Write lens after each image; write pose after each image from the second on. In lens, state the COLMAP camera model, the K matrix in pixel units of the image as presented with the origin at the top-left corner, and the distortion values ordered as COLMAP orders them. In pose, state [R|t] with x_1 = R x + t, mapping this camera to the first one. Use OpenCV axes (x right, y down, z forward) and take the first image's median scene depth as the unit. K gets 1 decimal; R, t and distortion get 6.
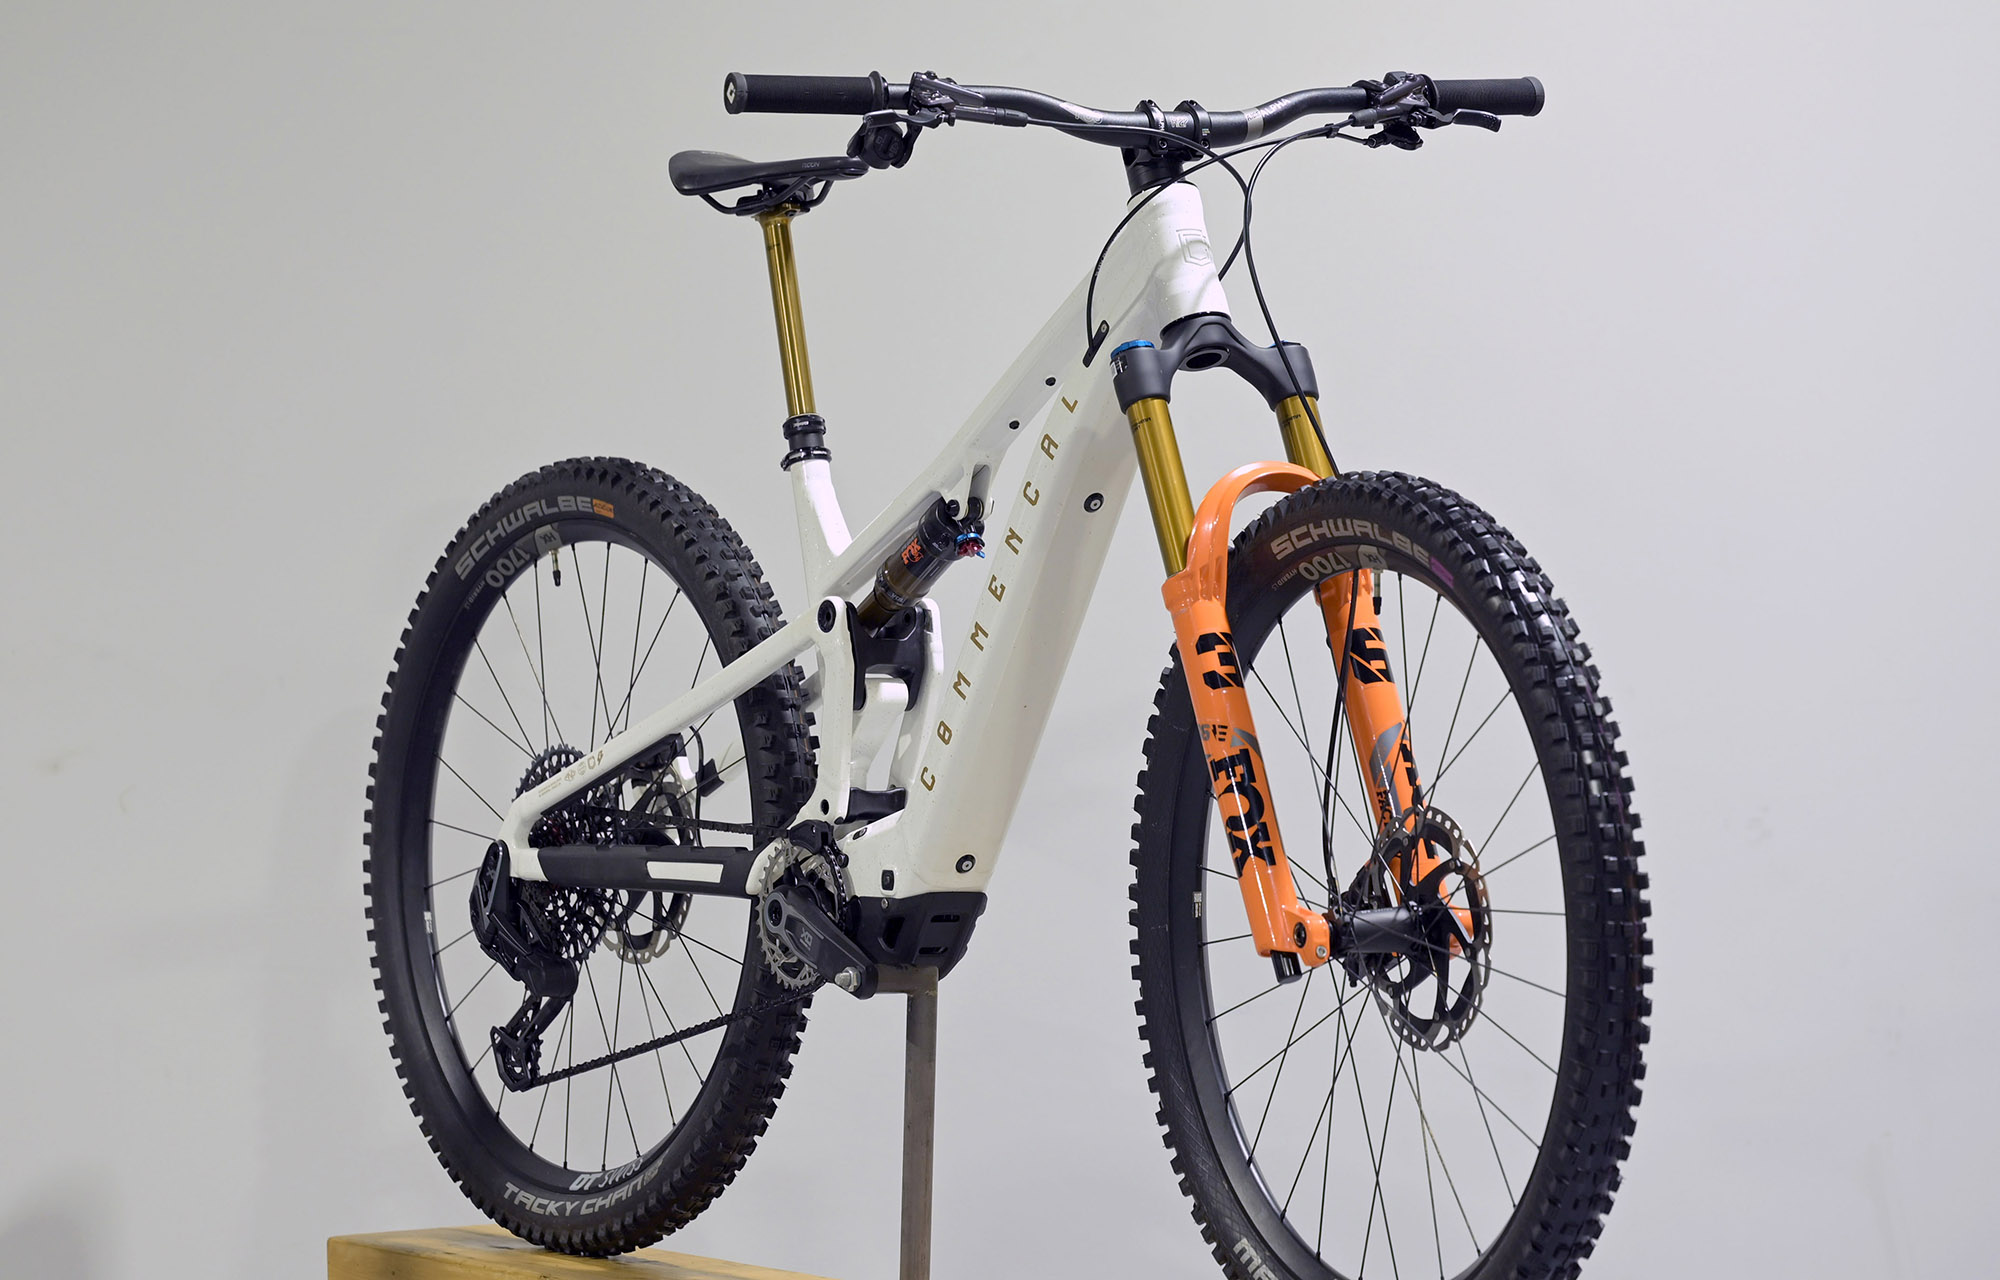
lens RADIAL K [[8485.8, 0, 996.9], [0, 8485.8, 647.9], [0, 0, 1]] dist [-0.002686, 0.000000]
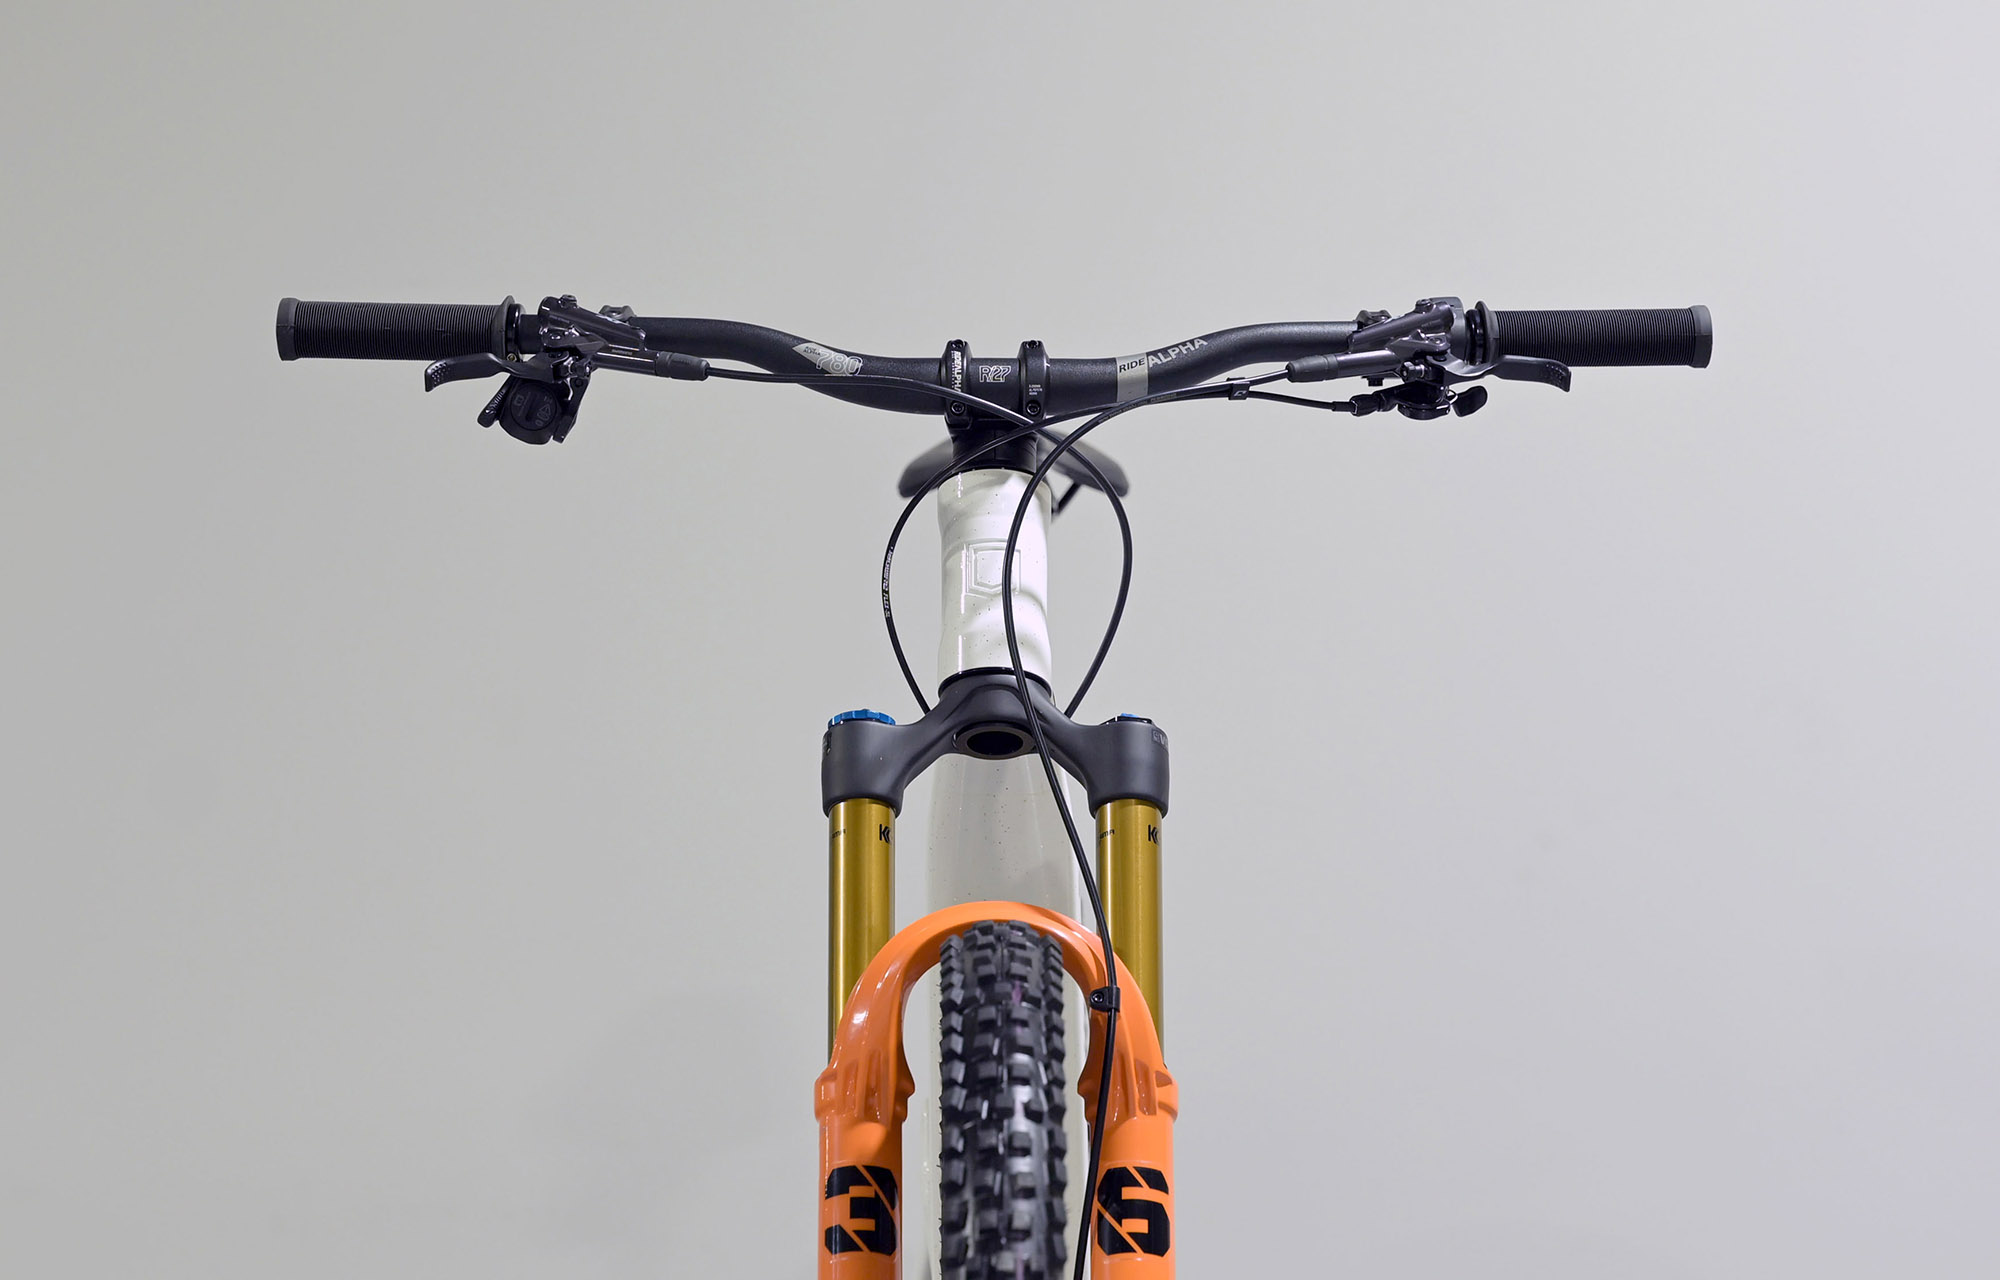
lens RADIAL K [[8485.8, 0, 1000.8], [0, 8485.8, 642.4], [0, 0, 1]] dist [-0.002686, 0.000000]
pose [[0.865571, 0.011810, -0.500647, 0.346643], [-0.035572, 0.998646, -0.037944, -0.016883], [0.499521, 0.050653, 0.864820, 0.440606]]
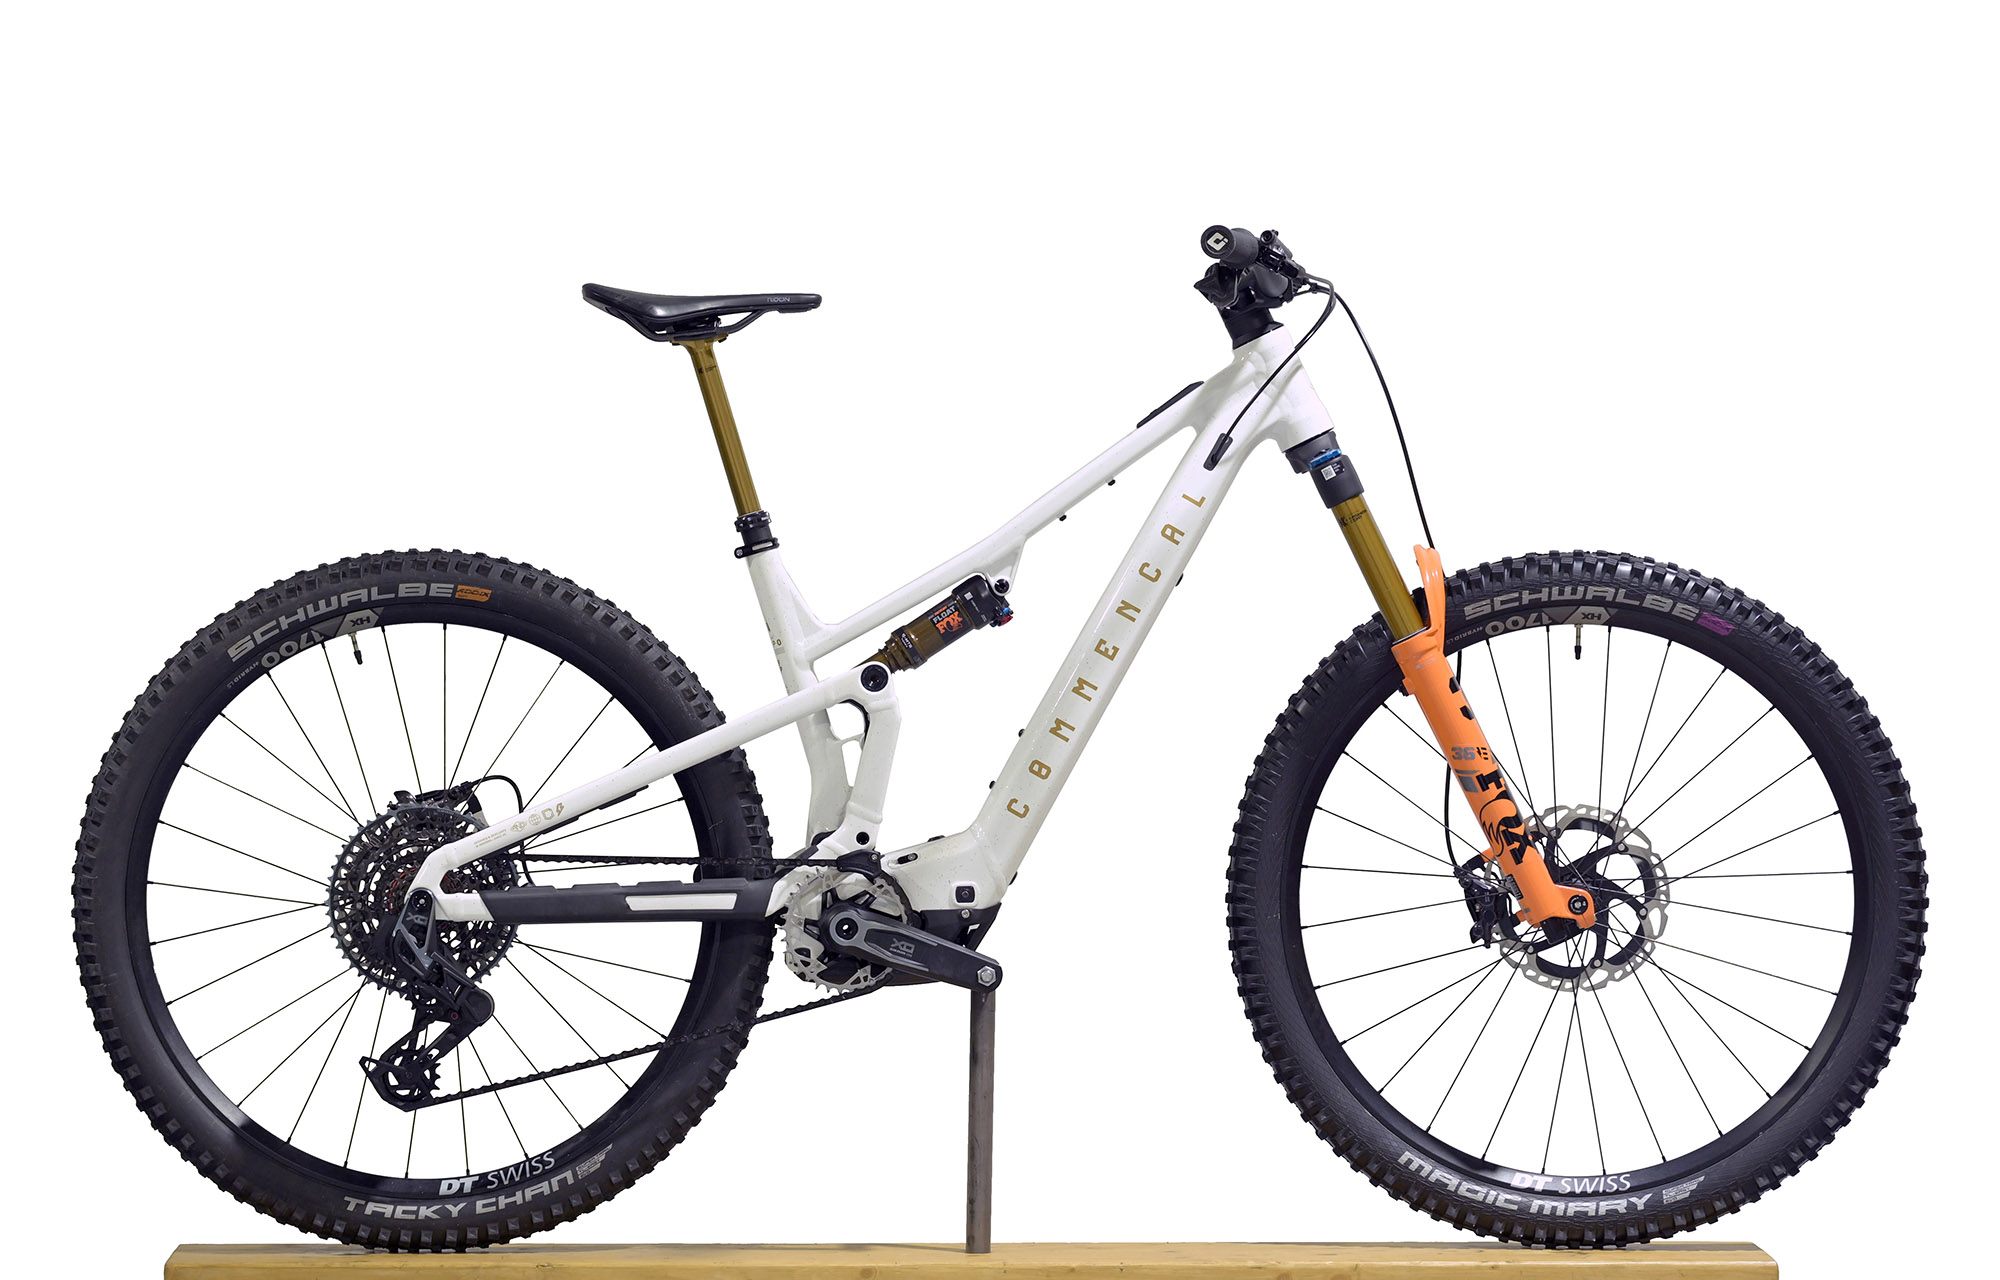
lens RADIAL K [[8485.8, 0, 1004.8], [0, 8485.8, 631.2], [0, 0, 1]] dist [-0.002686, 0.000000]
pose [[0.518622, -0.015113, 0.854870, -1.008255], [0.027918, 0.999610, 0.000735, -0.010476], [-0.854548, 0.023485, 0.518842, 0.355313]]
